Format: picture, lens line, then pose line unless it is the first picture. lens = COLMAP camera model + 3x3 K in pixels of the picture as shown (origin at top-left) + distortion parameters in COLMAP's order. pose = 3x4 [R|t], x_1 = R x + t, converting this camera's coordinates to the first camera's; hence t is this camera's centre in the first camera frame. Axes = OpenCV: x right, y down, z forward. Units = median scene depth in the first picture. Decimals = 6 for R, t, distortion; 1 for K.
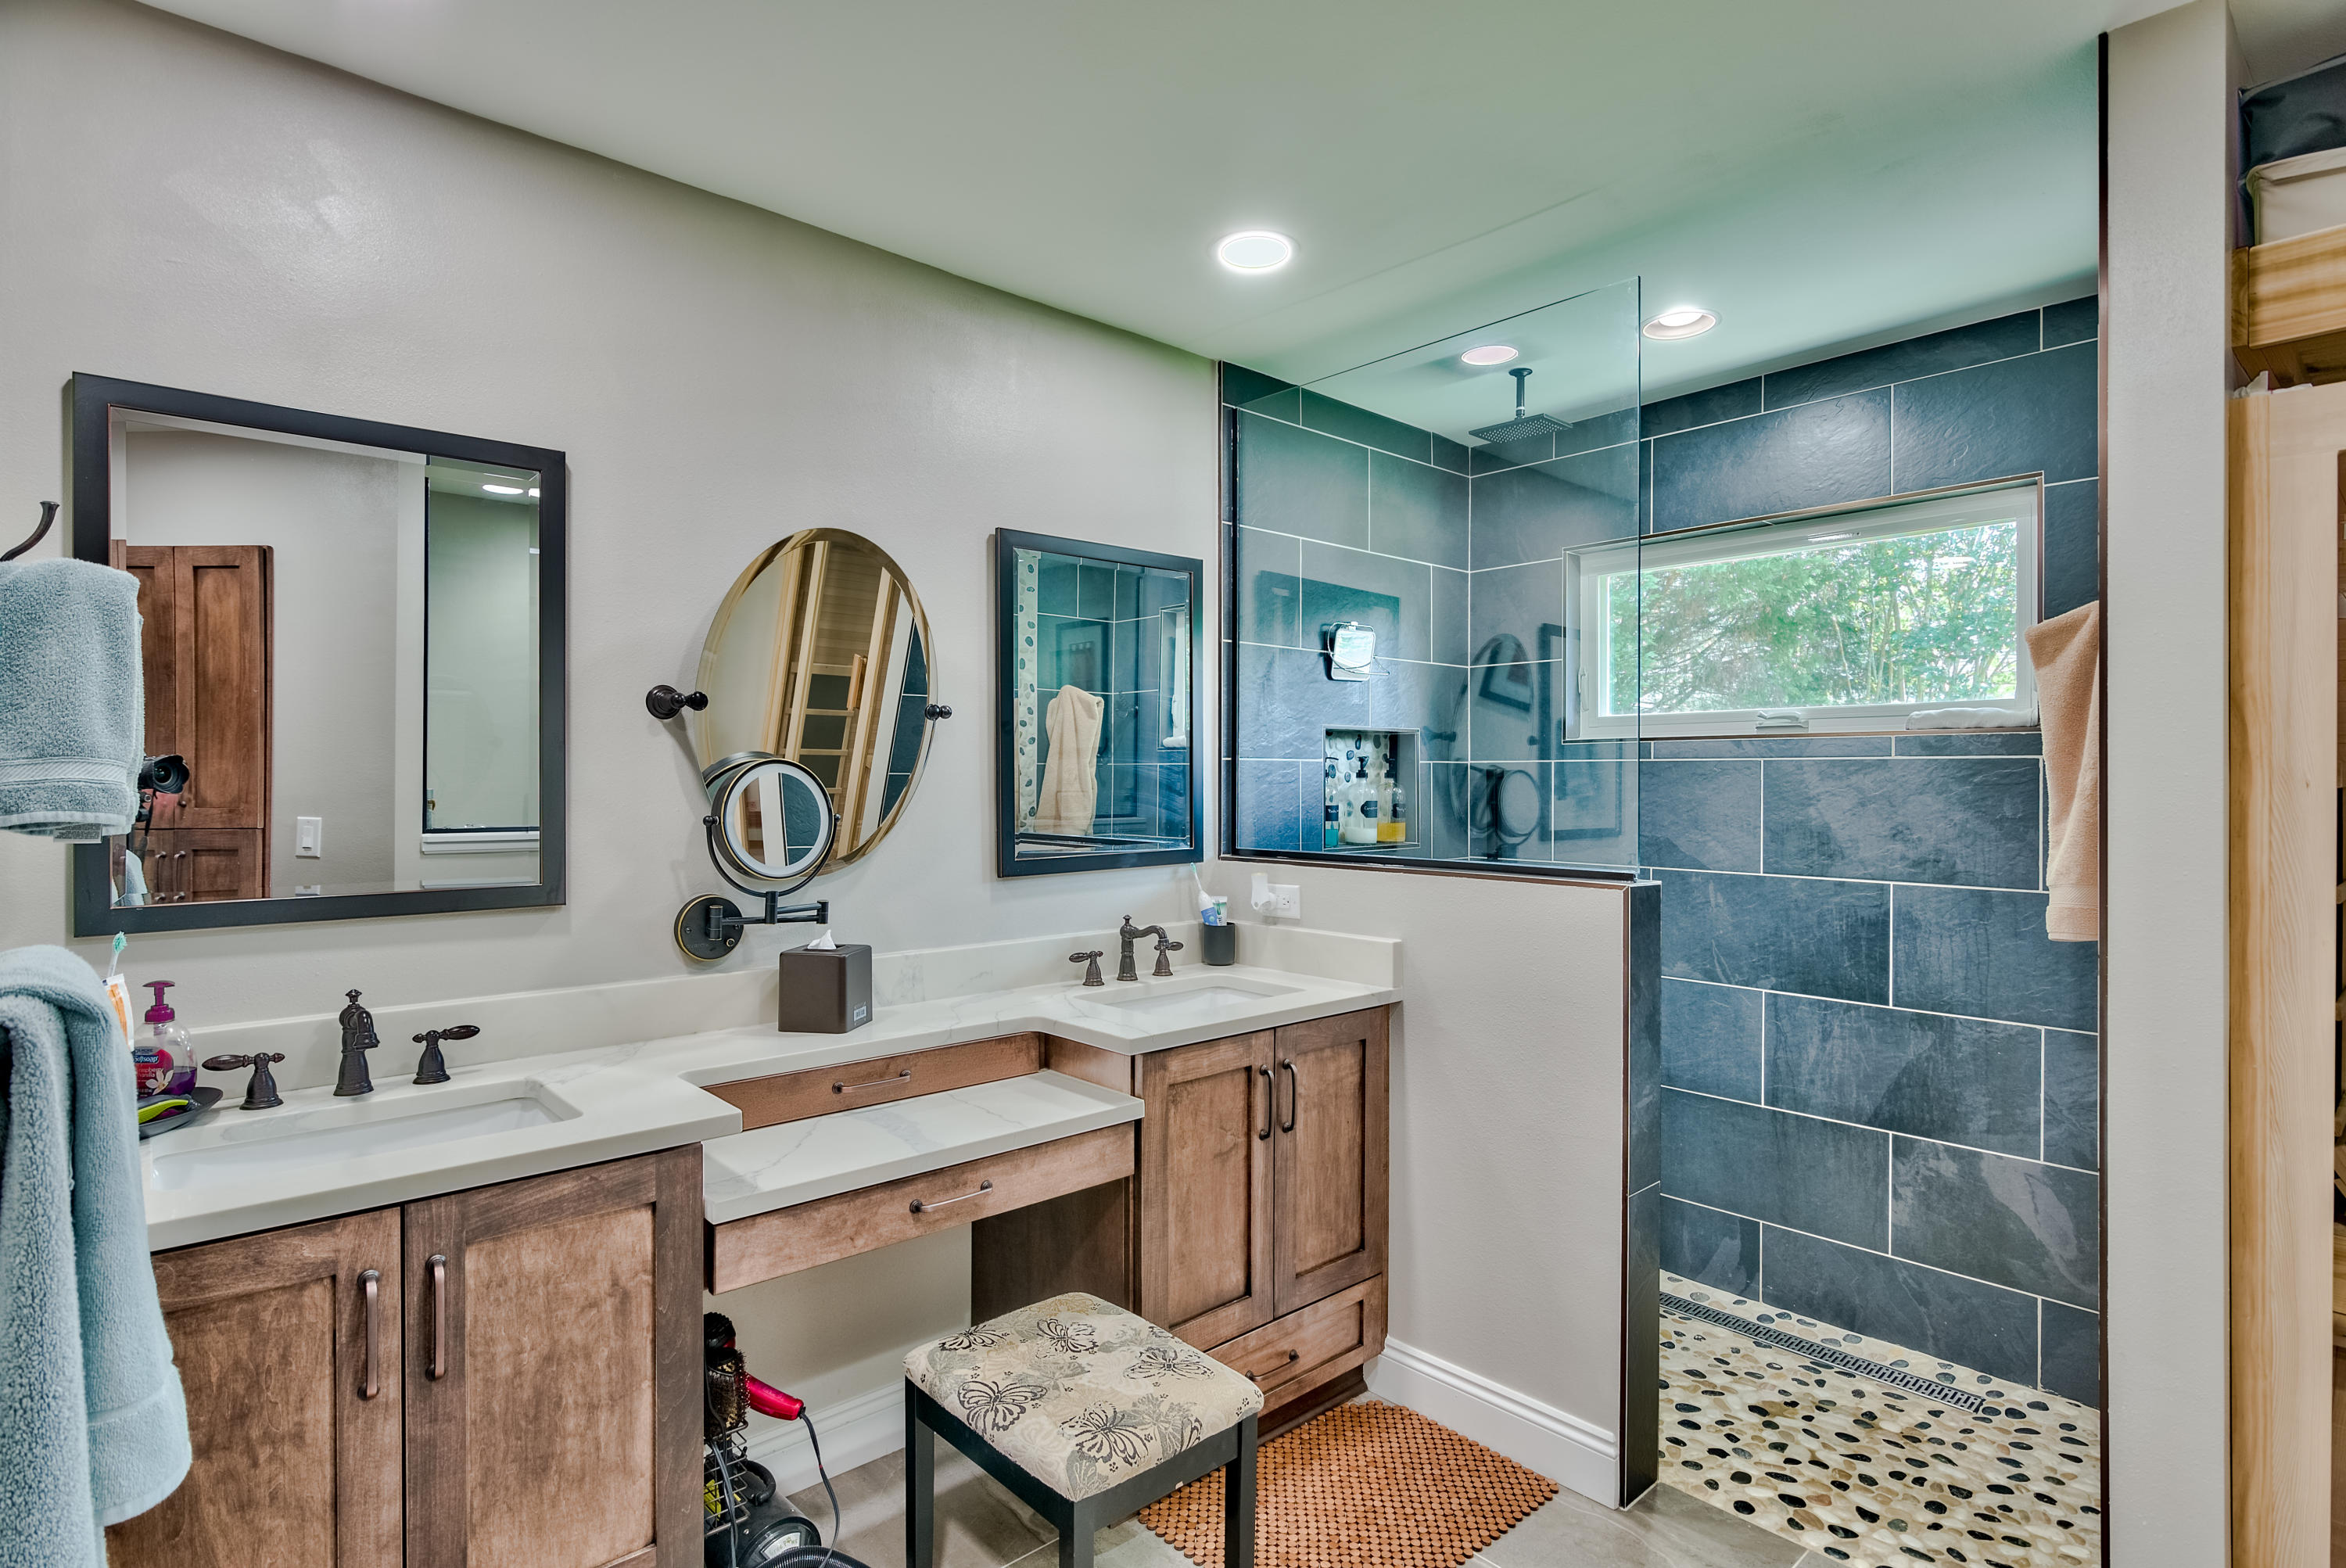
lens RADIAL K [[1180.4, 0, 1173.0], [0, 1180.4, 784.0], [0, 0, 1]] dist [-0.005711, -0.000513]
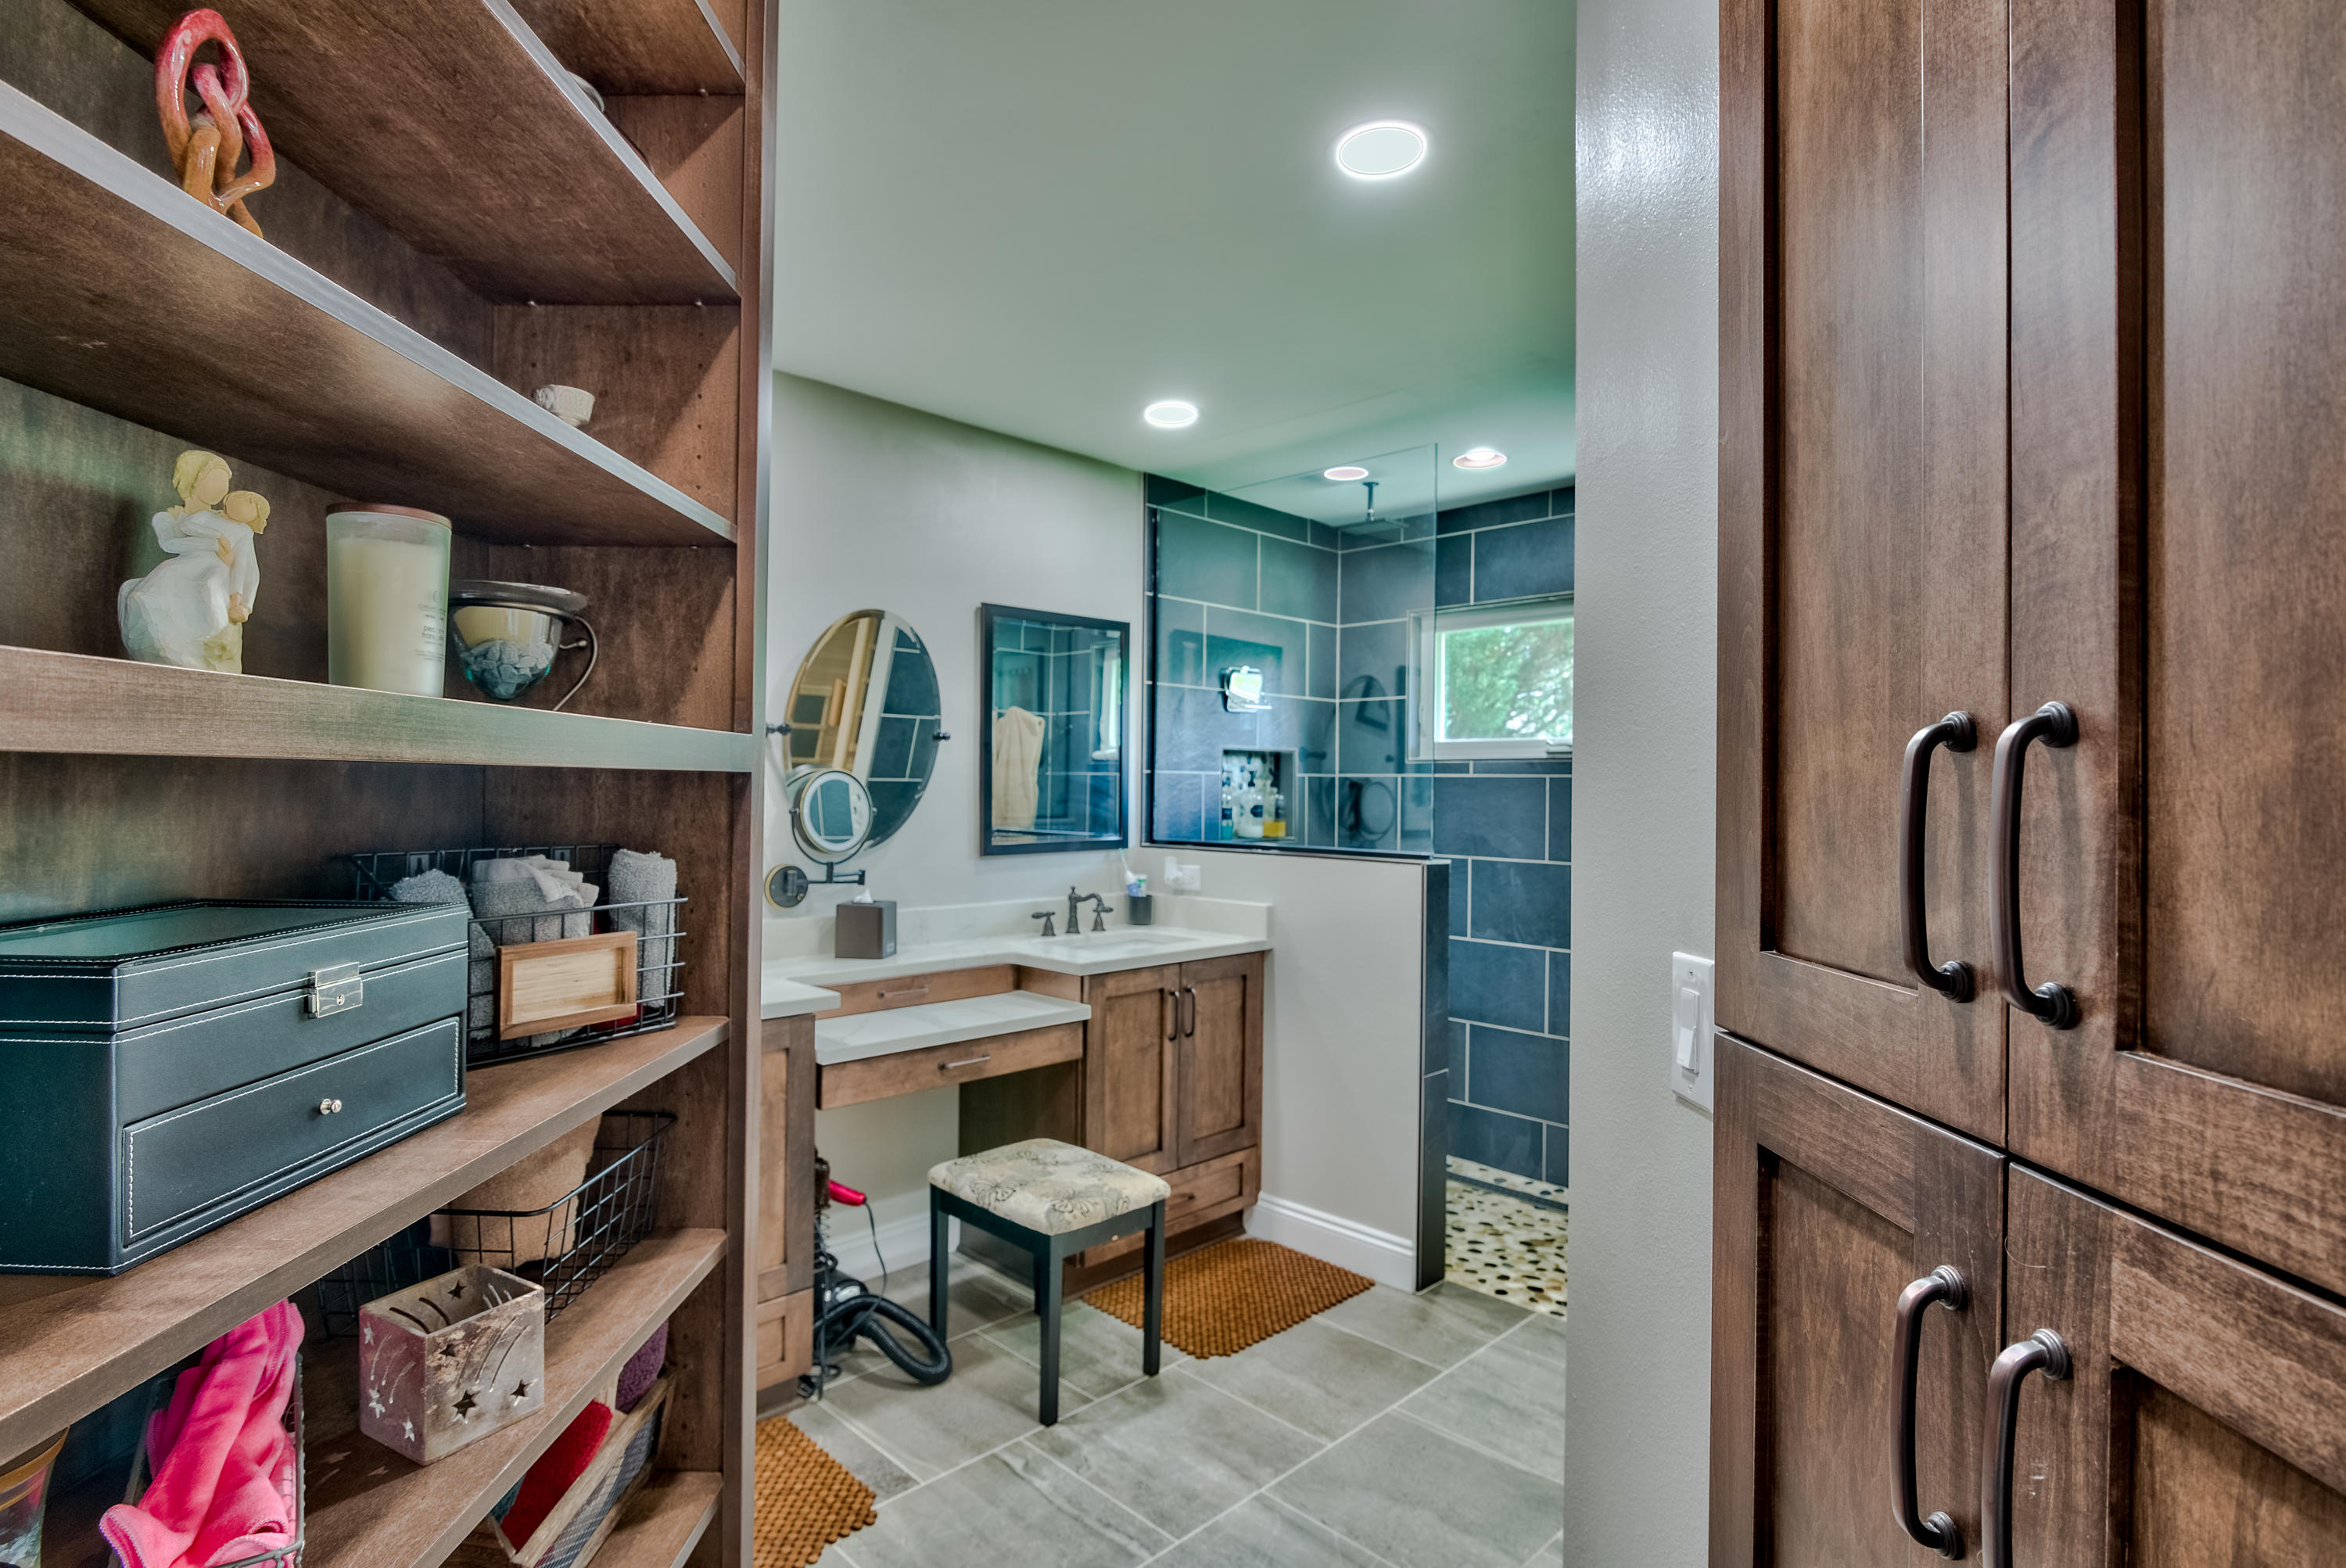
lens RADIAL K [[1160.9, 0, 1264.7], [0, 1160.9, 787.2], [0, 0, 1]] dist [-0.001845, -0.000123]
pose [[0.988509, 0.009883, 0.150836, -0.023489], [-0.009190, 0.999944, -0.005294, 0.002402], [-0.150880, 0.003847, 0.988545, -0.354923]]
